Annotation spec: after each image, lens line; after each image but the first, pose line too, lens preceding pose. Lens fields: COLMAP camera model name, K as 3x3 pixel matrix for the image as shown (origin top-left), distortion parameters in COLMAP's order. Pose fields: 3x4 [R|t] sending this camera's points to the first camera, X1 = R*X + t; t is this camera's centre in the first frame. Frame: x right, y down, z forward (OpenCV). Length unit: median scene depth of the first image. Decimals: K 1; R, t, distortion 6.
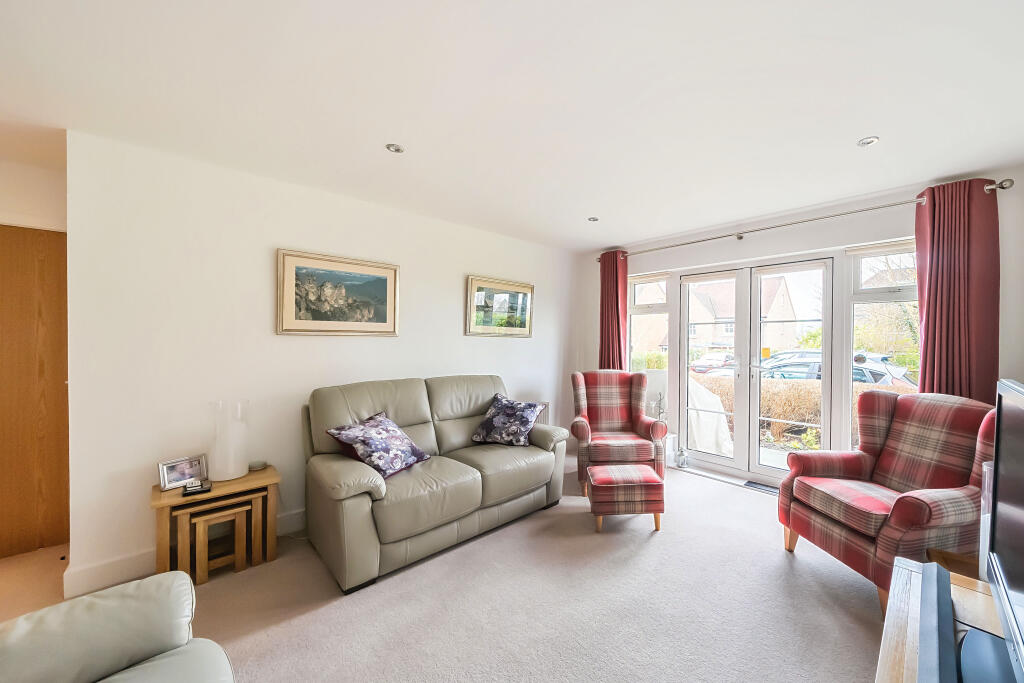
lens RADIAL K [[350.2, 0, 512.3], [0, 350.2, 339.4], [0, 0, 1]] dist [-0.001786, -0.000245]
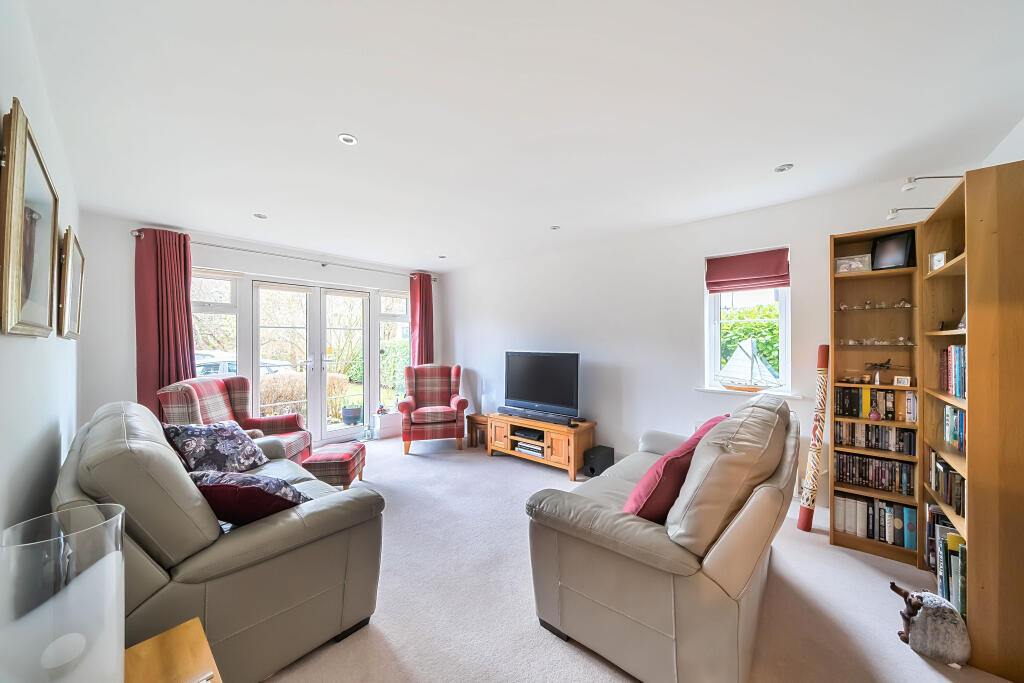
lens RADIAL K [[350.2, 0, 513.2], [0, 350.2, 342.1], [0, 0, 1]] dist [-0.001786, -0.000245]
pose [[-0.061780, -0.004533, 0.998079, -0.789692], [0.003697, 0.999982, 0.004771, 0.000049], [-0.998083, 0.003984, -0.061763, 0.389988]]
